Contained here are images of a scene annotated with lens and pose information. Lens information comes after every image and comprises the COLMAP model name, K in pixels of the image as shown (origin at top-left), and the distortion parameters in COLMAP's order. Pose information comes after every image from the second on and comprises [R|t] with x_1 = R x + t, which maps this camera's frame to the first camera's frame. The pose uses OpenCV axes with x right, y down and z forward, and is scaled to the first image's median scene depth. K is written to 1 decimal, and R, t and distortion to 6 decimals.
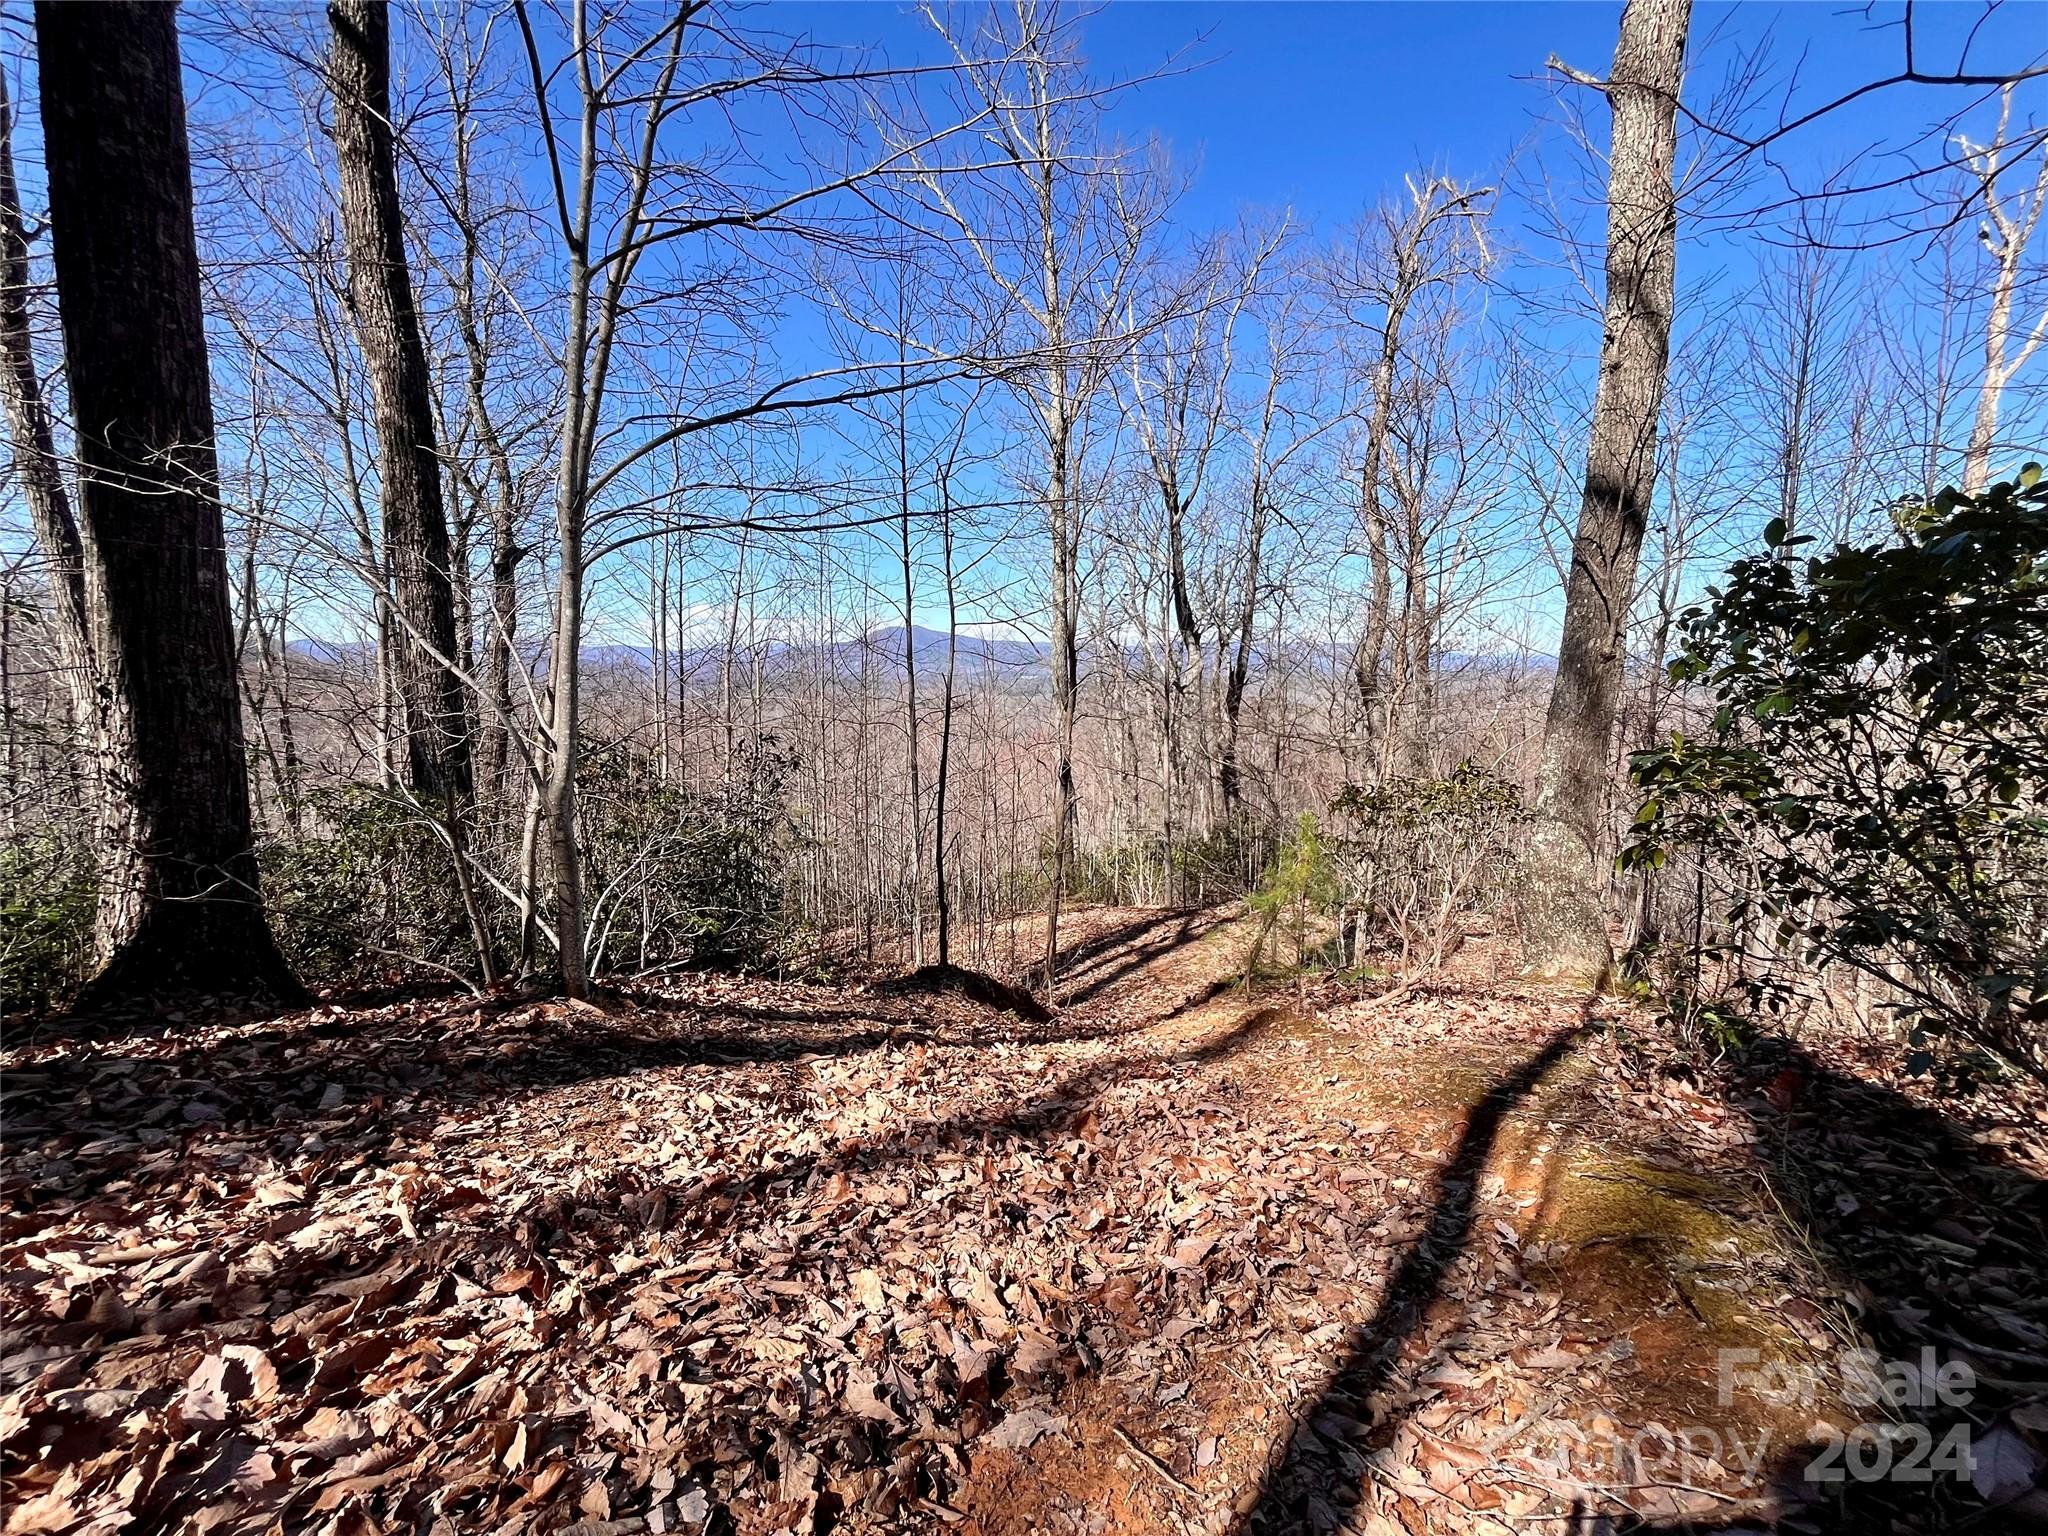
lens RADIAL K [[830.5, 0, 1015.6], [0, 830.5, 771.2], [0, 0, 1]] dist [-0.002735, 0.000025]
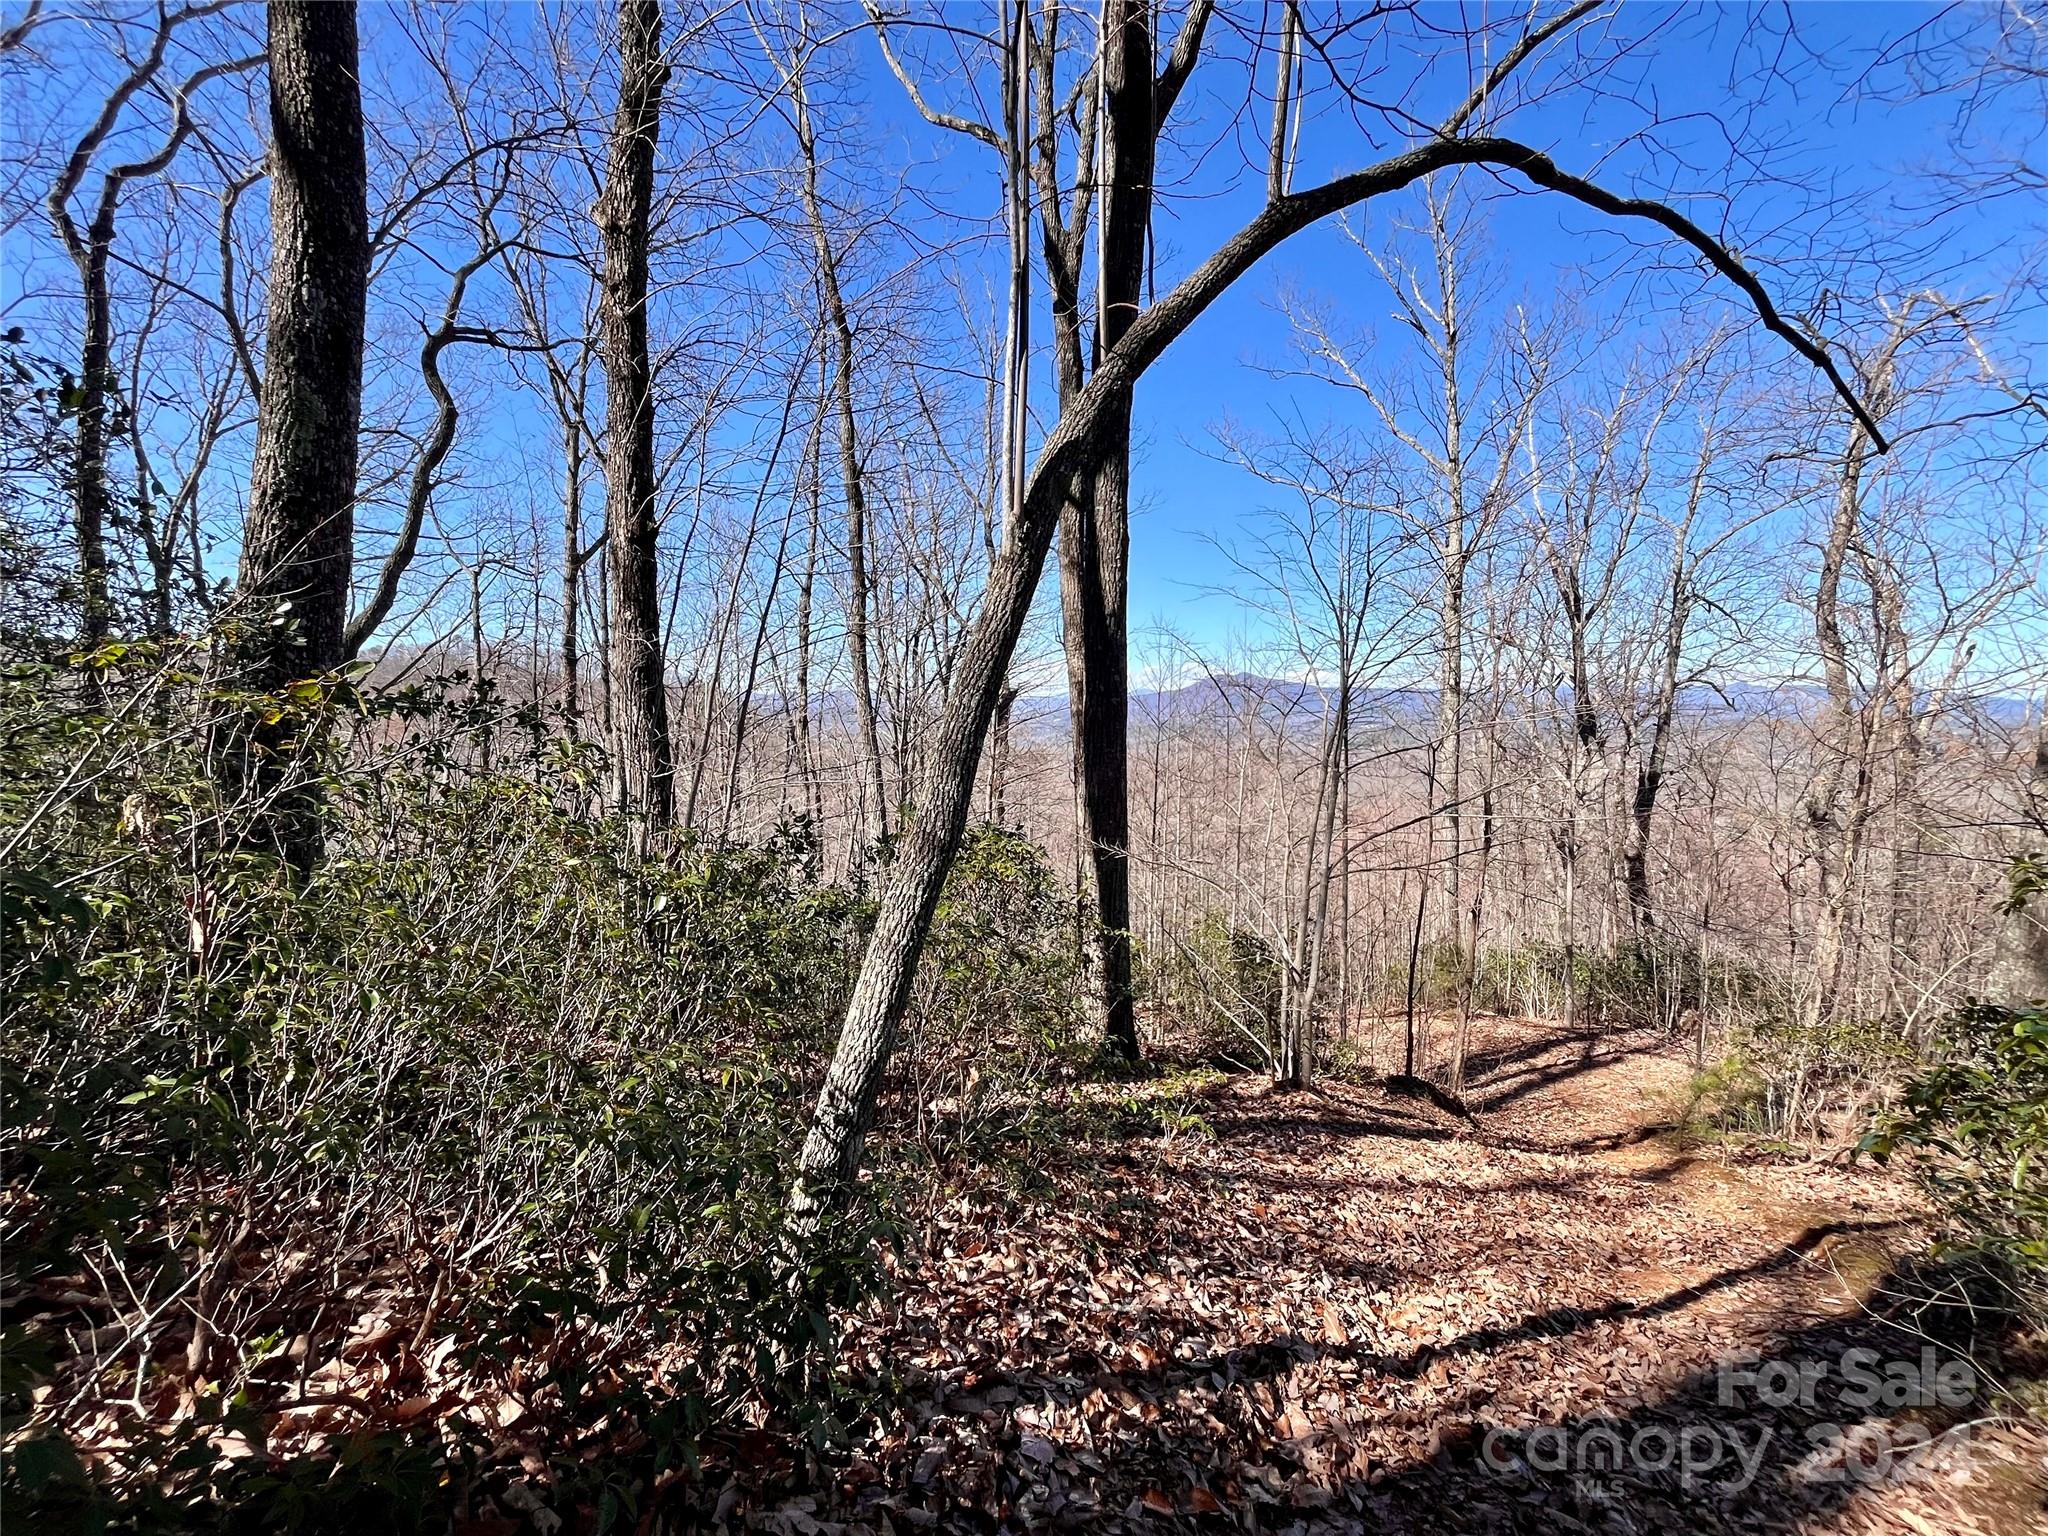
lens RADIAL K [[830.5, 0, 1015.5], [0, 830.5, 770.4], [0, 0, 1]] dist [-0.002735, 0.000025]
pose [[0.926566, 0.030702, -0.374877, -0.076200], [-0.051960, 0.997555, -0.046730, -0.071248], [0.372526, 0.062777, 0.925896, -0.226591]]
